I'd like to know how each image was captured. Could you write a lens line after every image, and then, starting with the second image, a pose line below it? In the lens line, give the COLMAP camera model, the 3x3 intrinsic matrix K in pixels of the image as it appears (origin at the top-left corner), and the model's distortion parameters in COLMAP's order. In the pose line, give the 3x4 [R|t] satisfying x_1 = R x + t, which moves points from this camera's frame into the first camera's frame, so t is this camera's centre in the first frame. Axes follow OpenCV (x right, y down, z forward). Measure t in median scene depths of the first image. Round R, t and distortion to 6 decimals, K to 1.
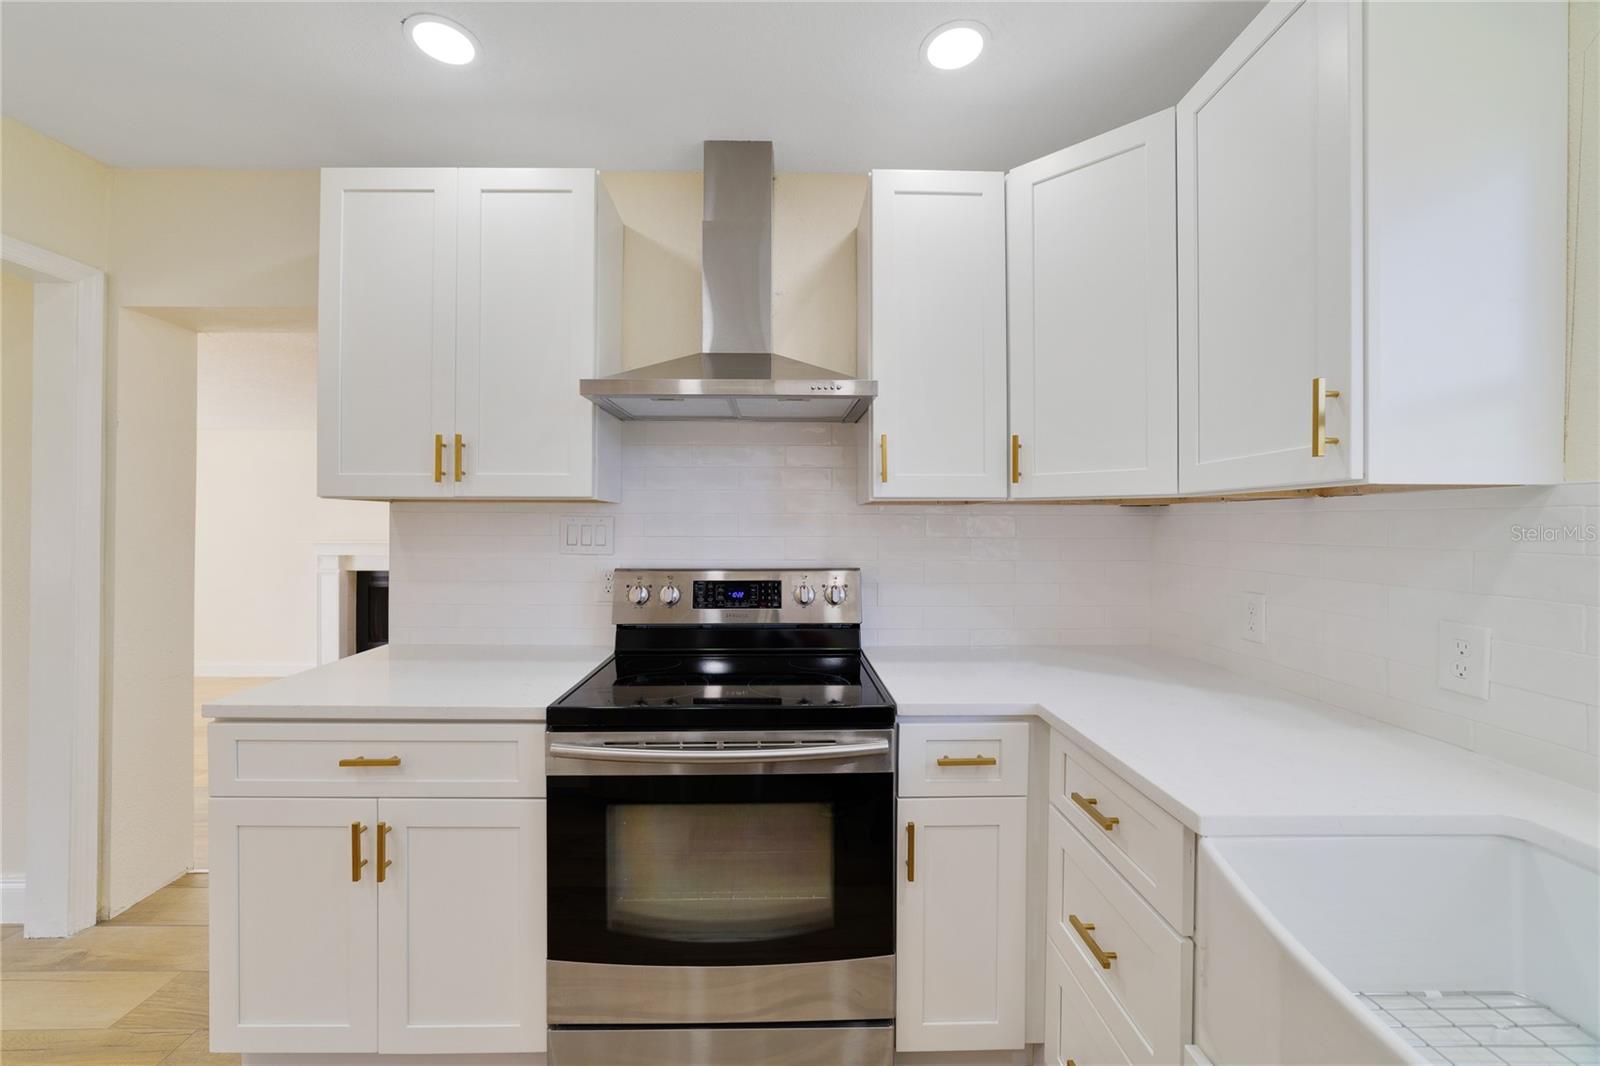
lens RADIAL K [[617.7, 0, 786.5], [0, 617.7, 523.0], [0, 0, 1]] dist [-0.012747, 0.001545]
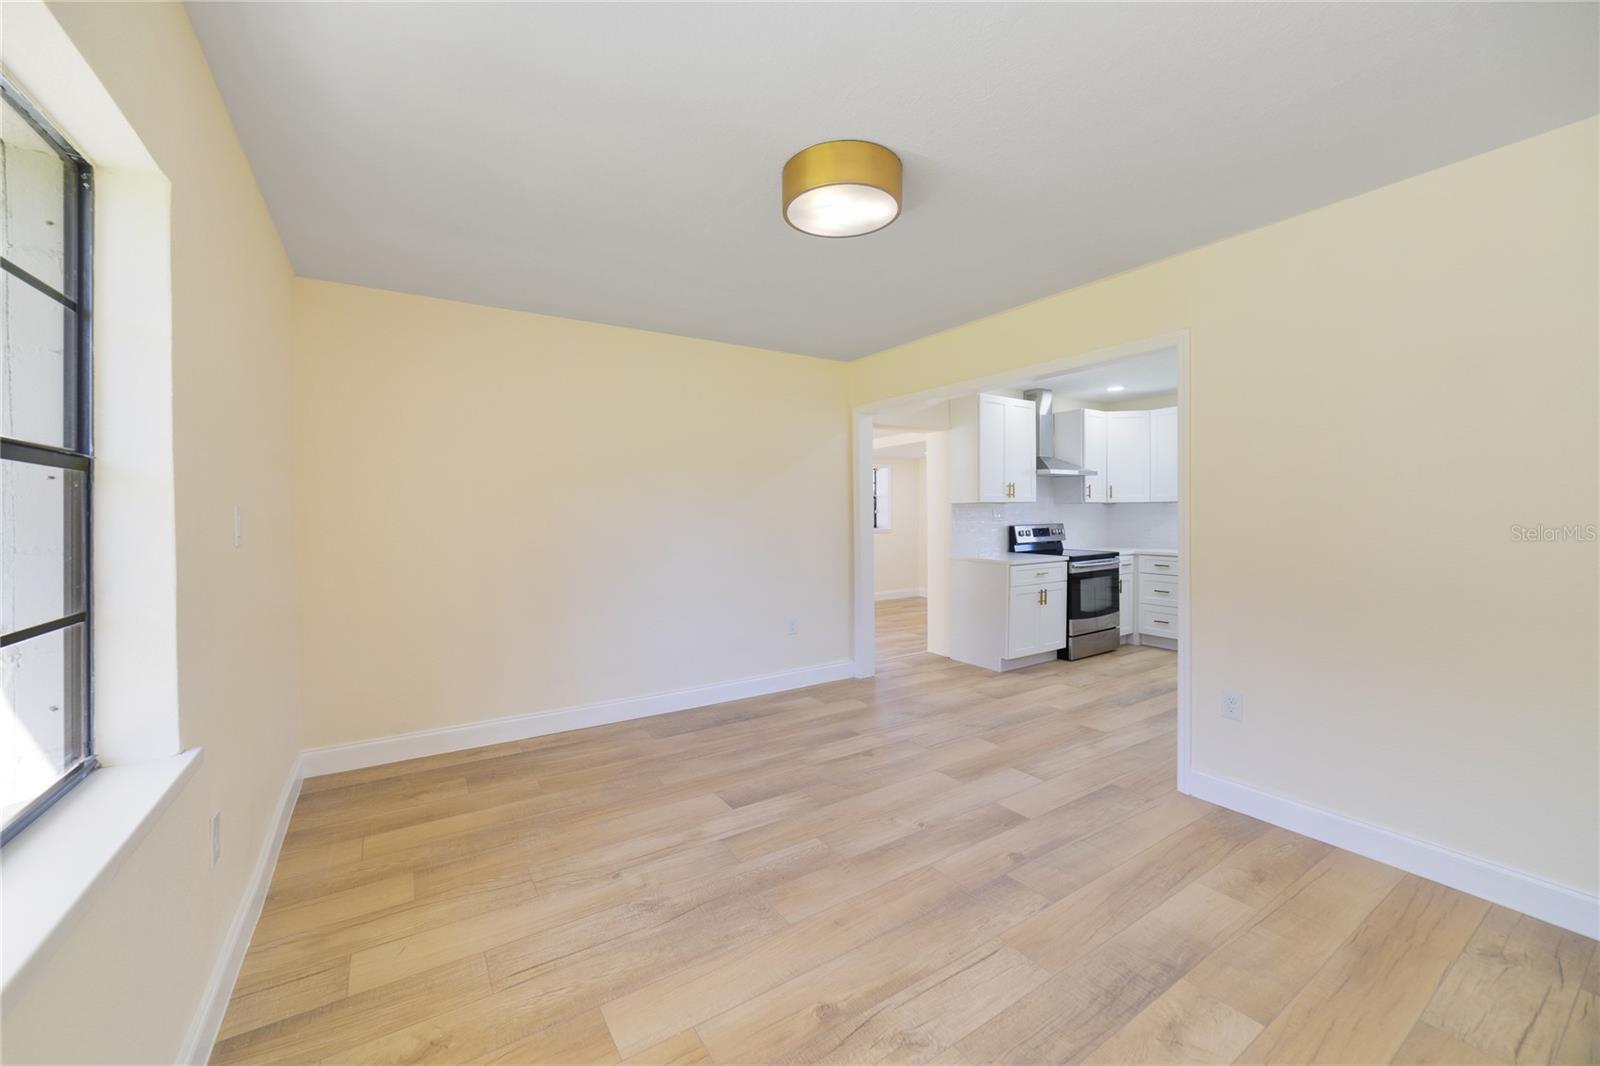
lens RADIAL K [[617.7, 0, 783.4], [0, 617.7, 522.7], [0, 0, 1]] dist [-0.012747, 0.001545]
pose [[0.845471, -0.019618, 0.533661, -3.970292], [0.007650, 0.999667, 0.024628, -0.026162], [-0.533967, -0.016740, 0.845340, -1.319831]]
